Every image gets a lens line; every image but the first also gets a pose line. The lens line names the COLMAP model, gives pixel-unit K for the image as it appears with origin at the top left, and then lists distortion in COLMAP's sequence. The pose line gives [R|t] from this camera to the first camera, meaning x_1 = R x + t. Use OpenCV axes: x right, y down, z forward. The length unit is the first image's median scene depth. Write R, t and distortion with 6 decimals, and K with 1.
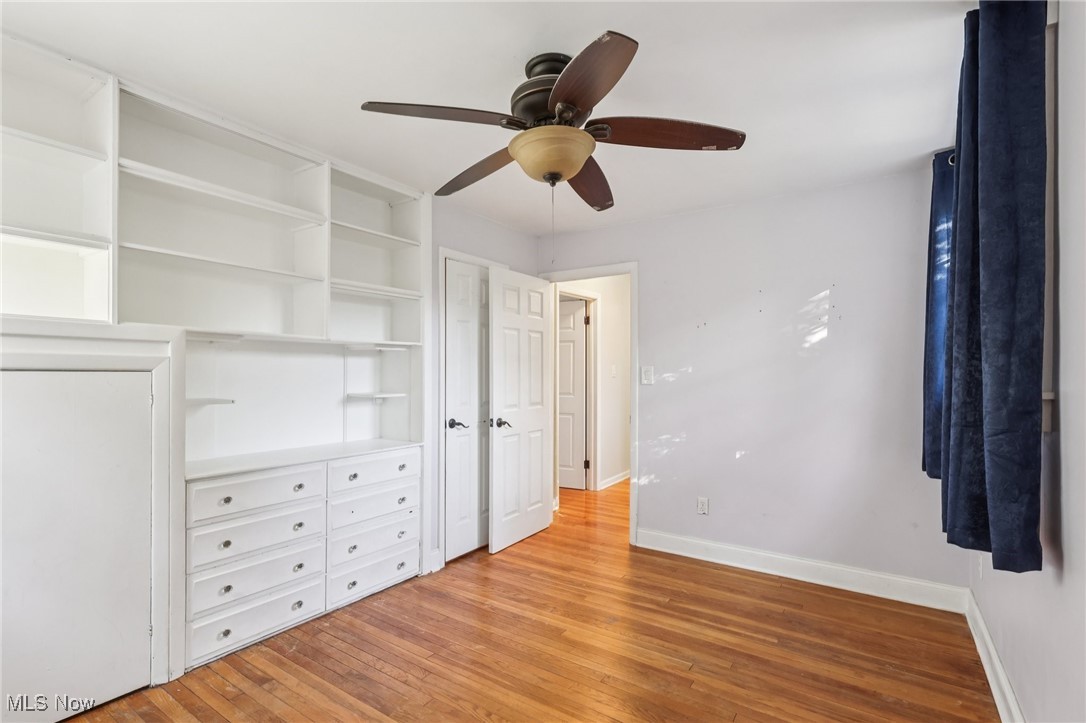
lens RADIAL K [[505.2, 0, 519.2], [0, 505.2, 375.9], [0, 0, 1]] dist [-0.003930, 0.001514]
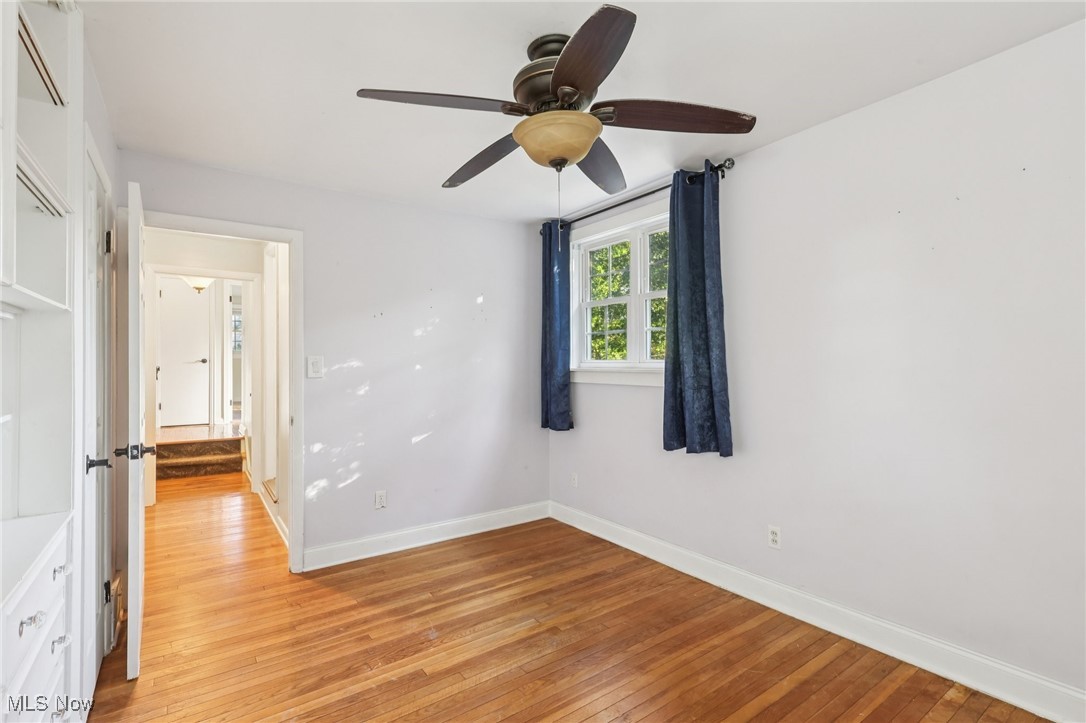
lens RADIAL K [[505.2, 0, 541.6], [0, 505.2, 359.3], [0, 0, 1]] dist [-0.003930, 0.001514]
pose [[0.330932, 0.004102, 0.943646, -0.605064], [0.011254, 0.999902, -0.008293, -0.004045], [-0.943587, 0.013364, 0.330854, 0.496848]]
